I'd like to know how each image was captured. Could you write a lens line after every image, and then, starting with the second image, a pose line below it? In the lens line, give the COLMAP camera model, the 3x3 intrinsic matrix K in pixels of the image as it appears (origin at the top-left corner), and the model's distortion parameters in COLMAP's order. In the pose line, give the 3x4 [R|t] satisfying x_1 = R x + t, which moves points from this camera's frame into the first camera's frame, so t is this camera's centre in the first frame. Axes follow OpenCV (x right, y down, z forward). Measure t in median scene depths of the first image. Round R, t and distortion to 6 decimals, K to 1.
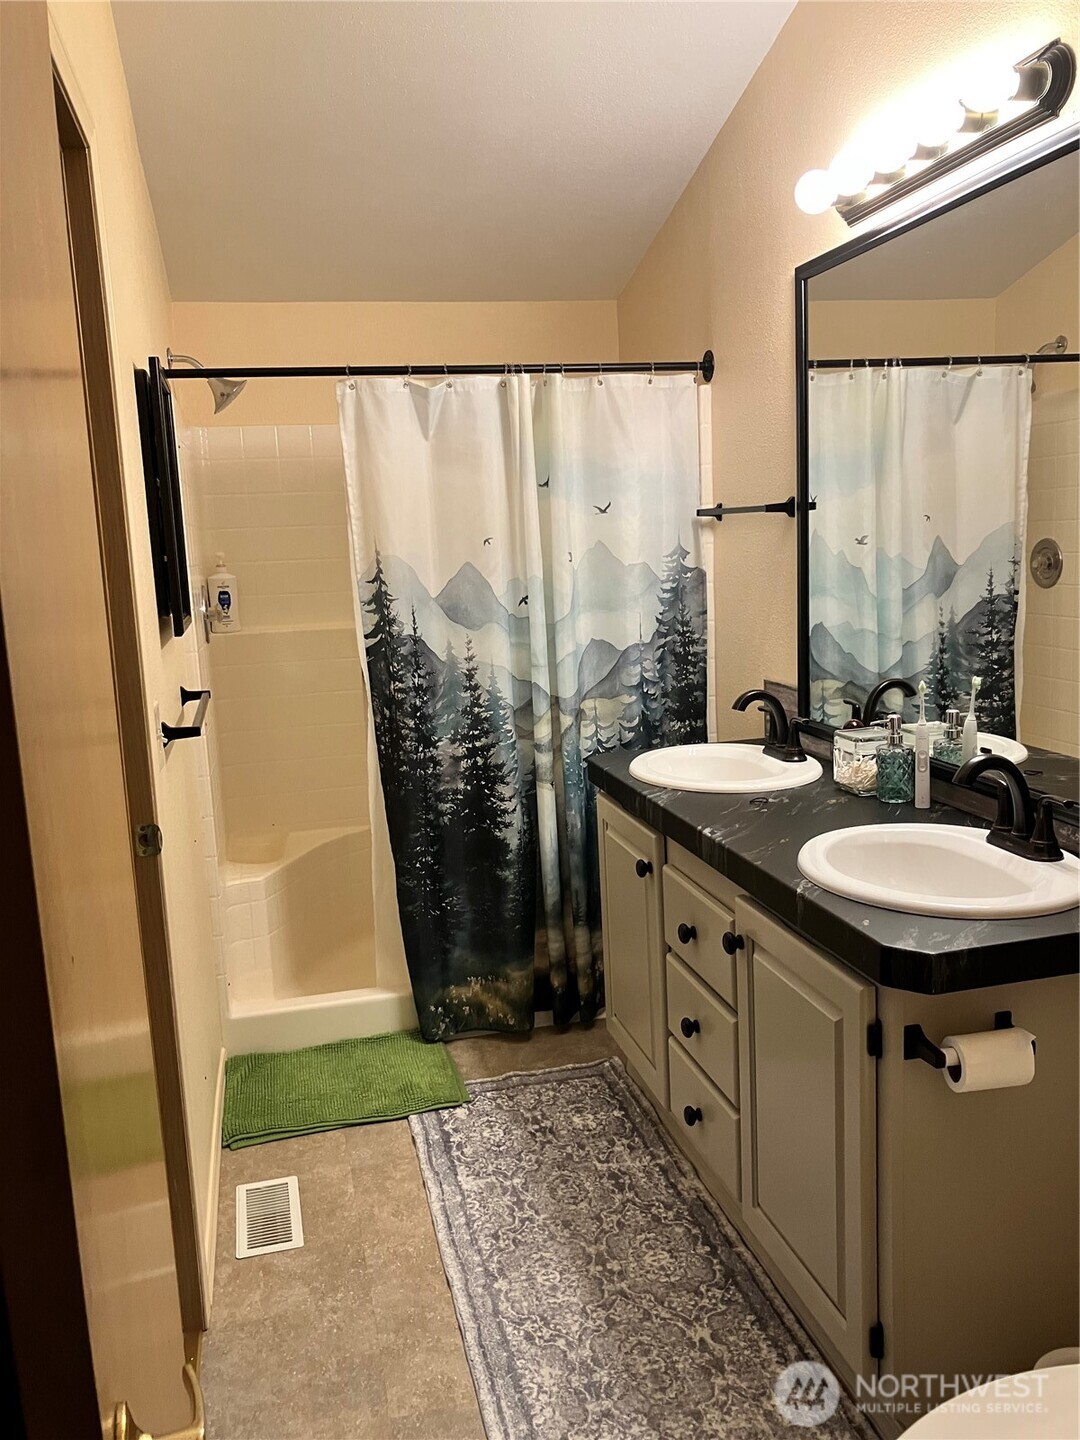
lens RADIAL K [[1173.7, 0, 536.7], [0, 1173.7, 697.0], [0, 0, 1]] dist [0.076926, -0.087762]
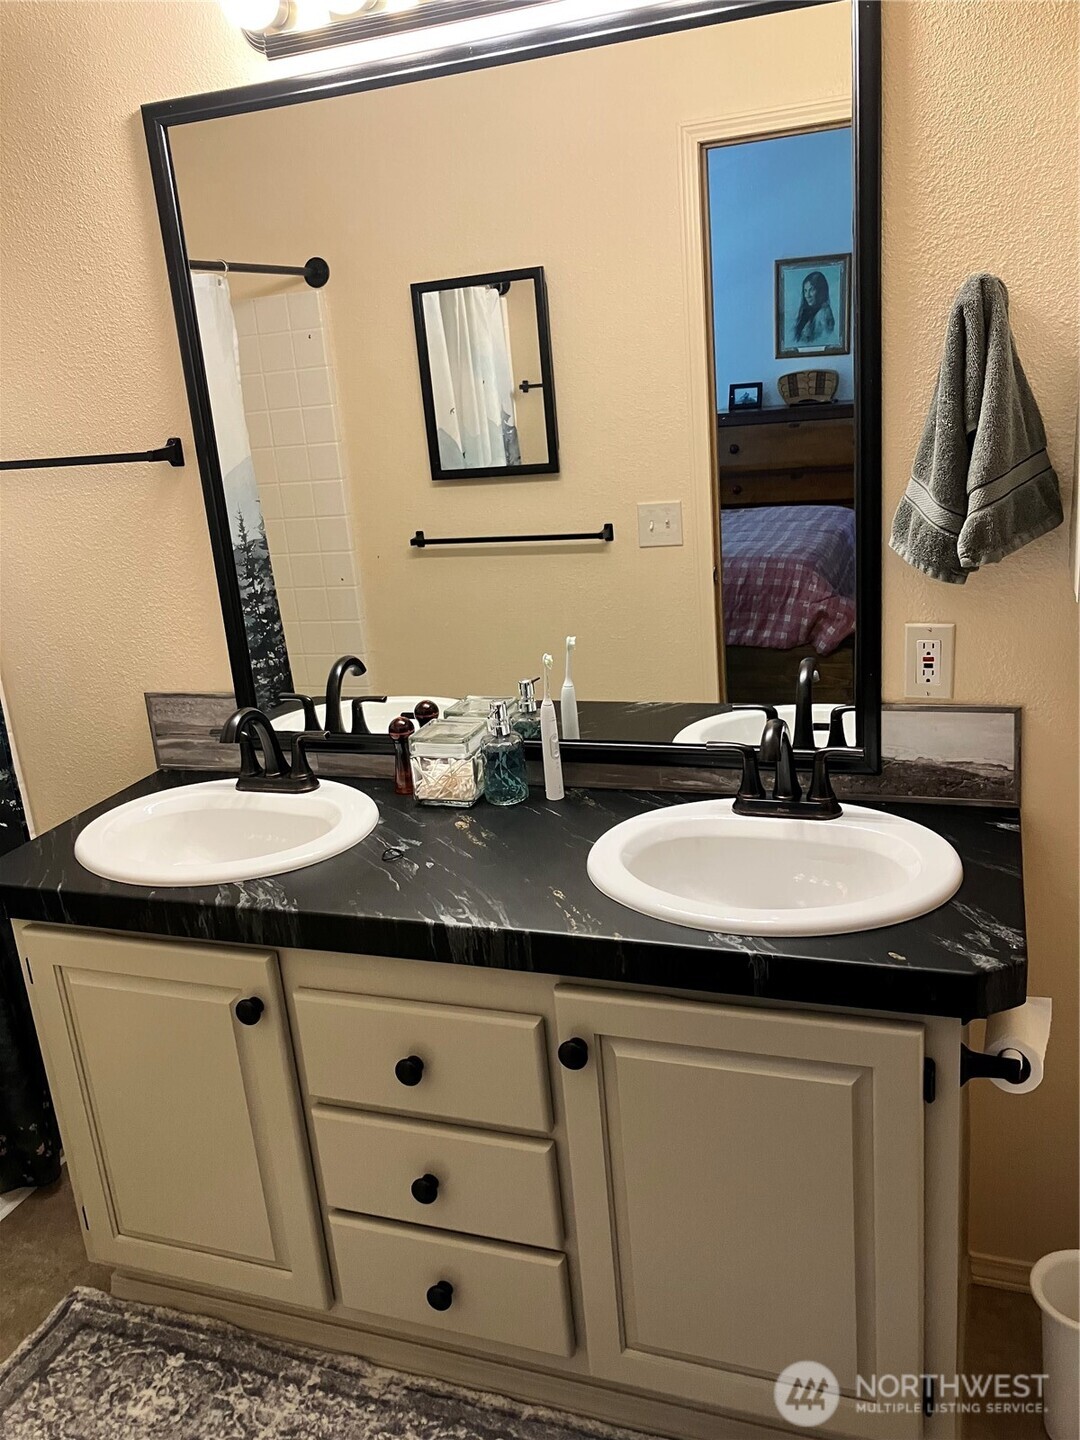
lens RADIAL K [[1173.7, 0, 536.7], [0, 1173.7, 697.0], [0, 0, 1]] dist [0.076926, -0.087762]
pose [[0.568287, -0.225883, 0.791218, -0.265364], [0.176106, 0.972689, 0.151204, -0.085734], [-0.803764, 0.053411, 0.592546, 0.396445]]
